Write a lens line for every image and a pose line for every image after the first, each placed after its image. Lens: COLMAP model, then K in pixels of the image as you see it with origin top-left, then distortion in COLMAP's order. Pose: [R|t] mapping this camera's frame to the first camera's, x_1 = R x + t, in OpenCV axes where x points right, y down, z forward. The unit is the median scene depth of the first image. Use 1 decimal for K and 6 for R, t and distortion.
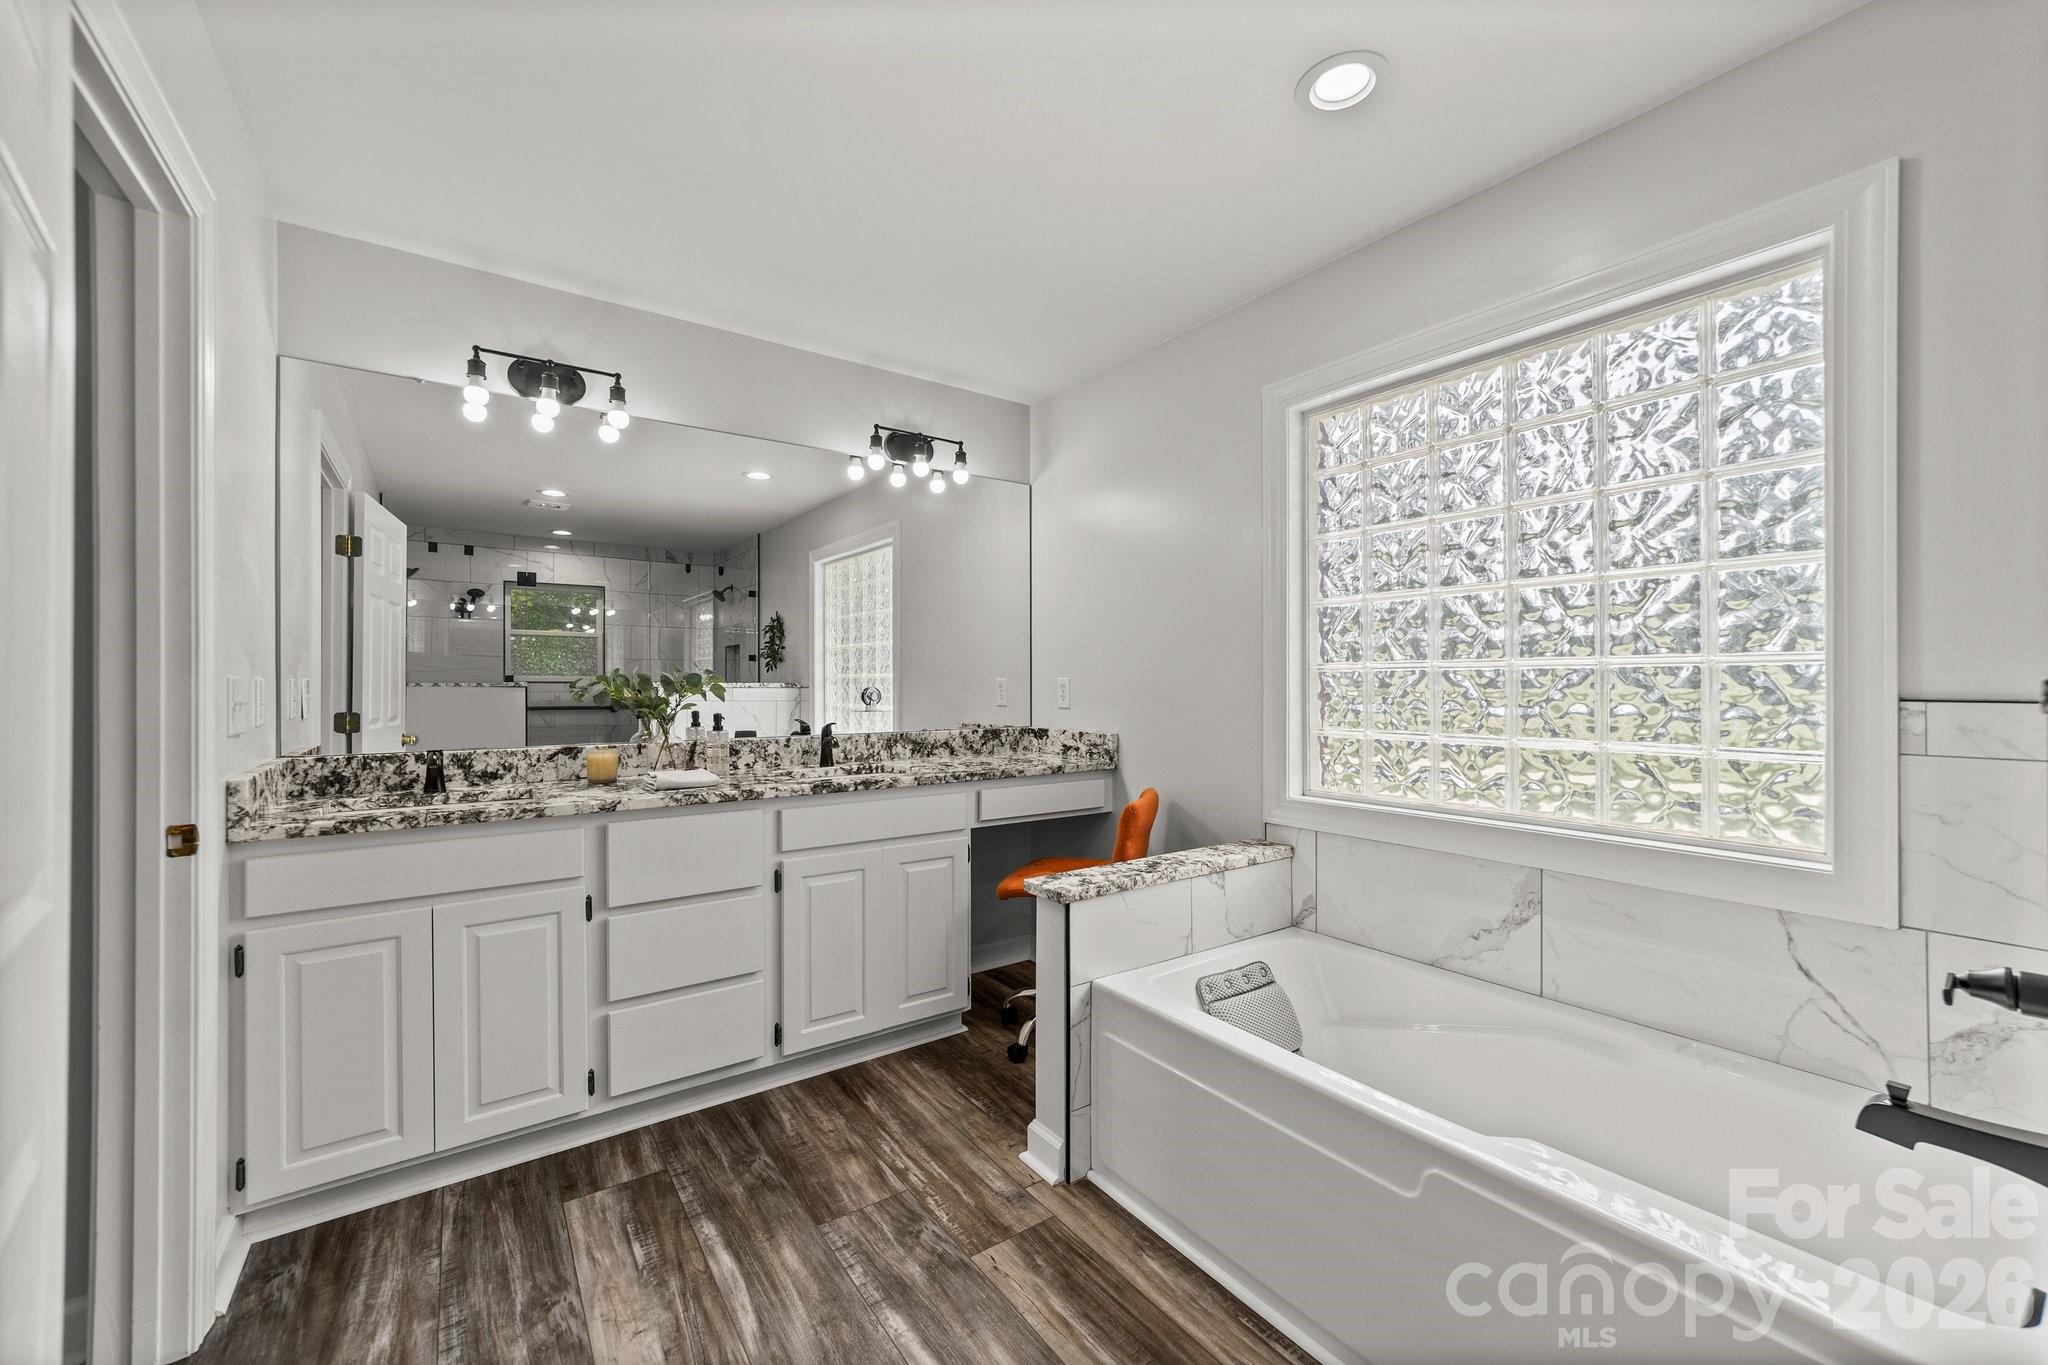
lens RADIAL K [[795.1, 0, 1027.3], [0, 795.1, 678.4], [0, 0, 1]] dist [-0.016406, 0.007497]
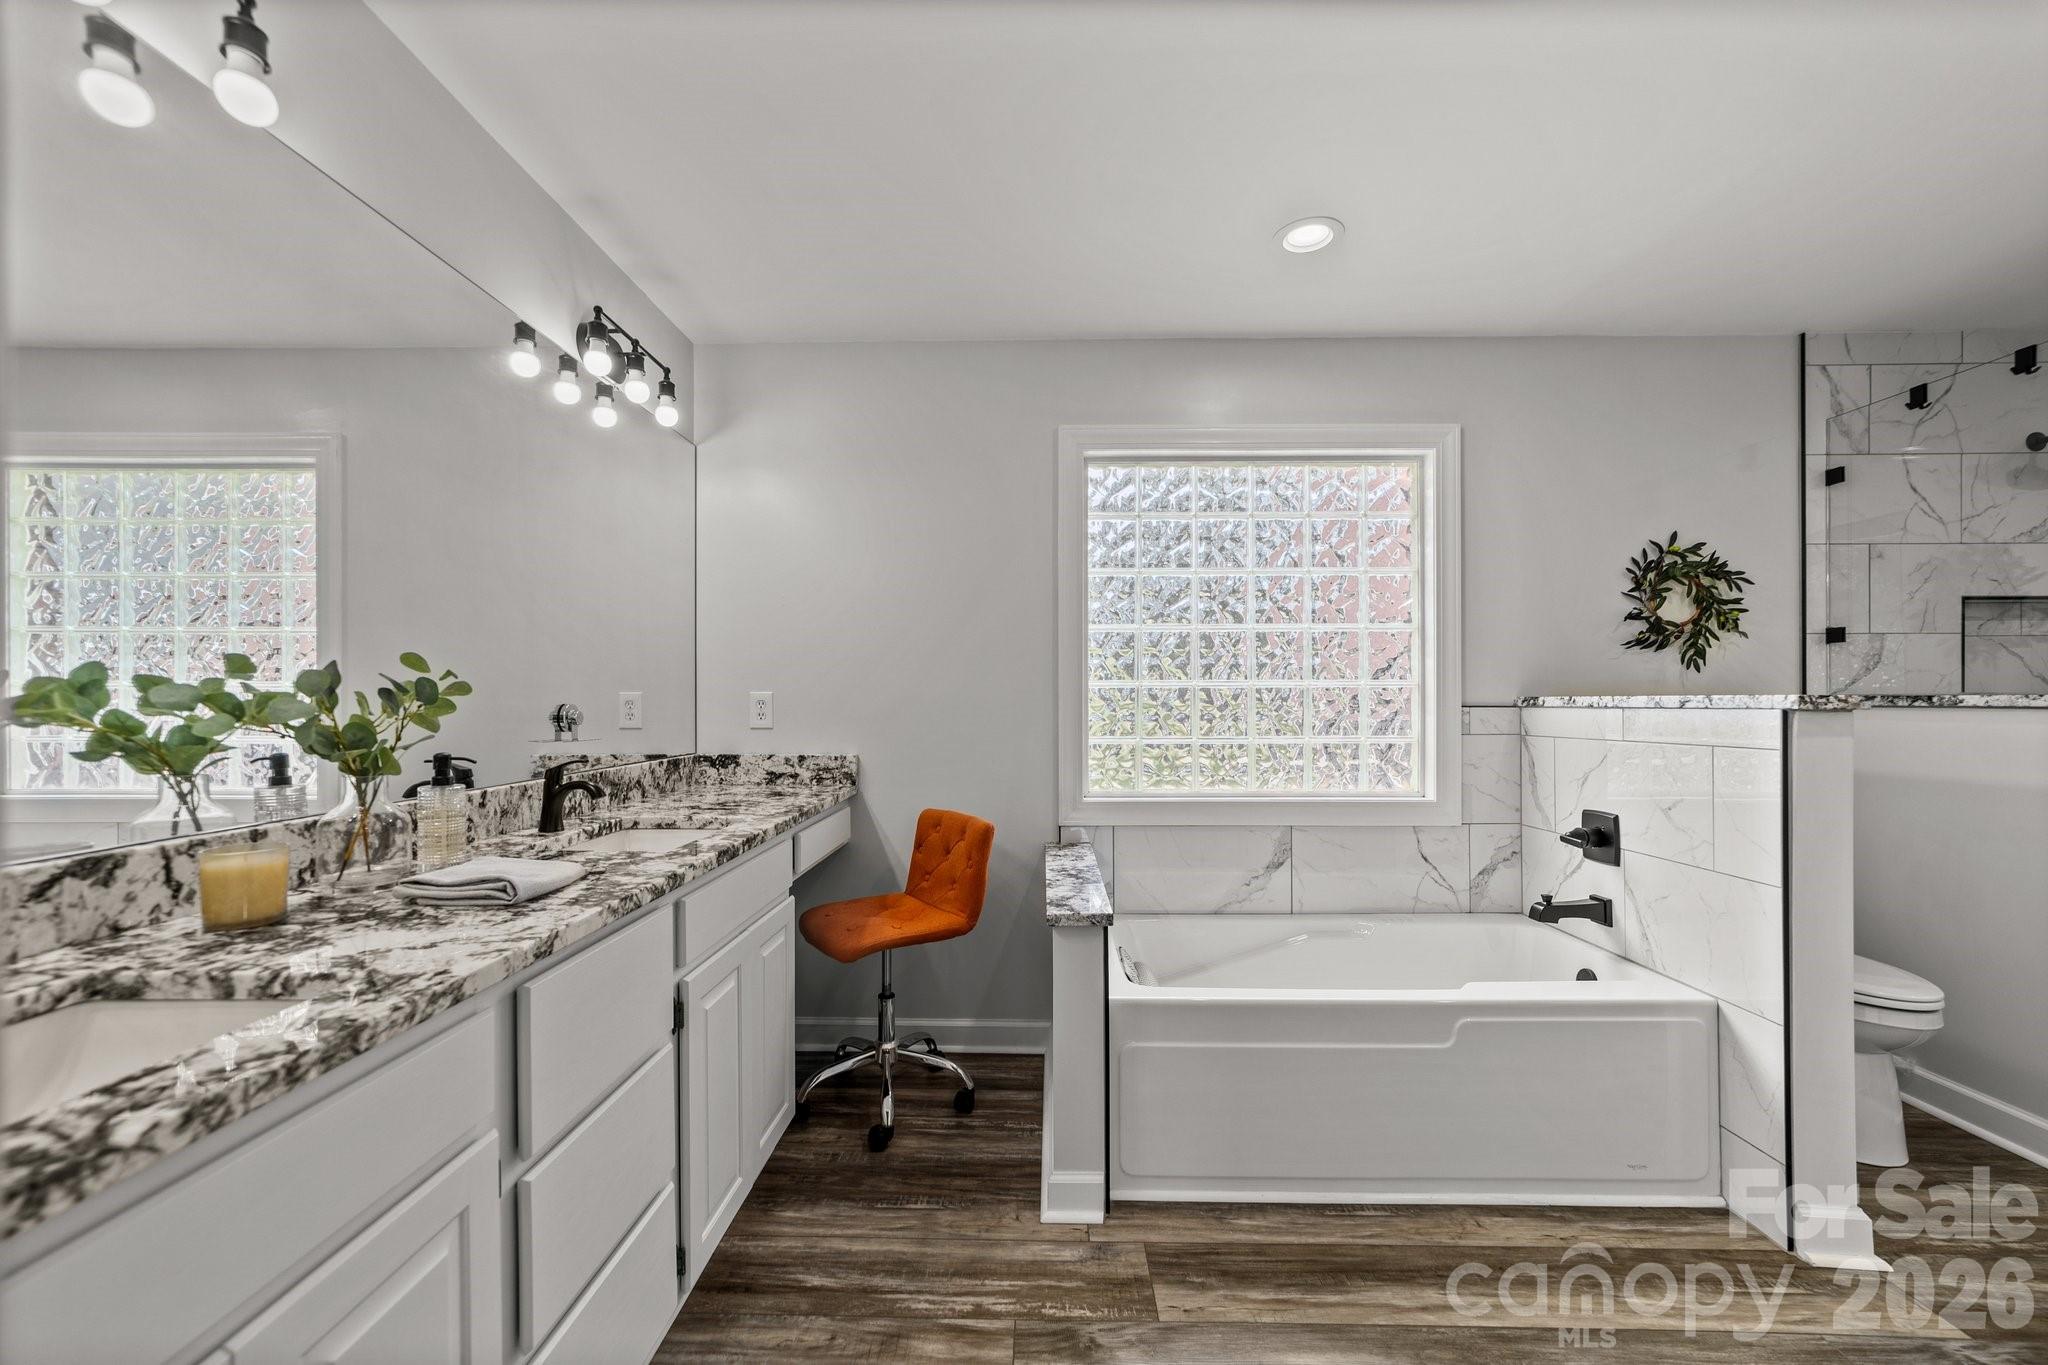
lens RADIAL K [[795.1, 0, 1021.6], [0, 795.1, 697.0], [0, 0, 1]] dist [-0.016406, 0.007497]
pose [[0.603558, 0.002501, 0.797315, -0.674377], [-0.004470, 0.999990, 0.000247, 0.005125], [-0.797307, -0.003713, 0.603563, 0.429973]]
